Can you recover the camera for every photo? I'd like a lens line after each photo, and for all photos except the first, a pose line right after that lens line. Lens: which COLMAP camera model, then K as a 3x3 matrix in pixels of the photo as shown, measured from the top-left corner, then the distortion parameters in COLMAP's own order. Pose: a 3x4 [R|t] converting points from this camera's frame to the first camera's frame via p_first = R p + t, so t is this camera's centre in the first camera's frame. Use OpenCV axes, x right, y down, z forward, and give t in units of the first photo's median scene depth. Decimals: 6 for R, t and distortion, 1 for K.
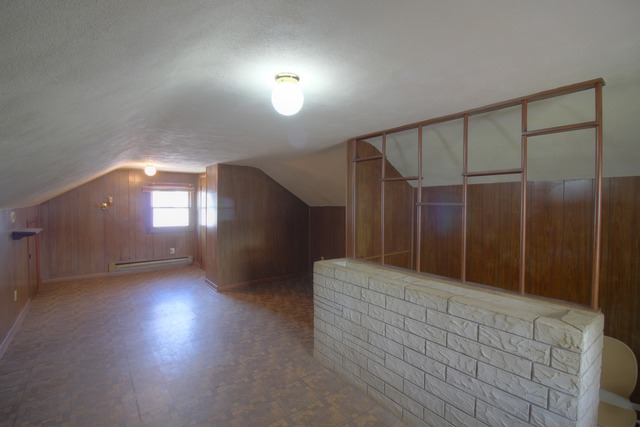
lens RADIAL K [[296.3, 0, 322.1], [0, 296.3, 216.5], [0, 0, 1]] dist [-0.005252, -0.008181]
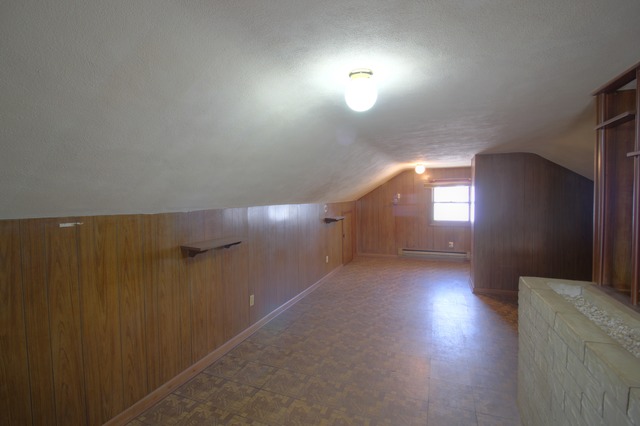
lens RADIAL K [[296.3, 0, 320.6], [0, 296.3, 206.5], [0, 0, 1]] dist [-0.005252, -0.008181]
pose [[0.517984, 0.011130, -0.855318, 0.172264], [-0.024497, 0.999698, -0.001827, -0.003147], [0.855039, 0.021899, 0.518101, 0.096509]]
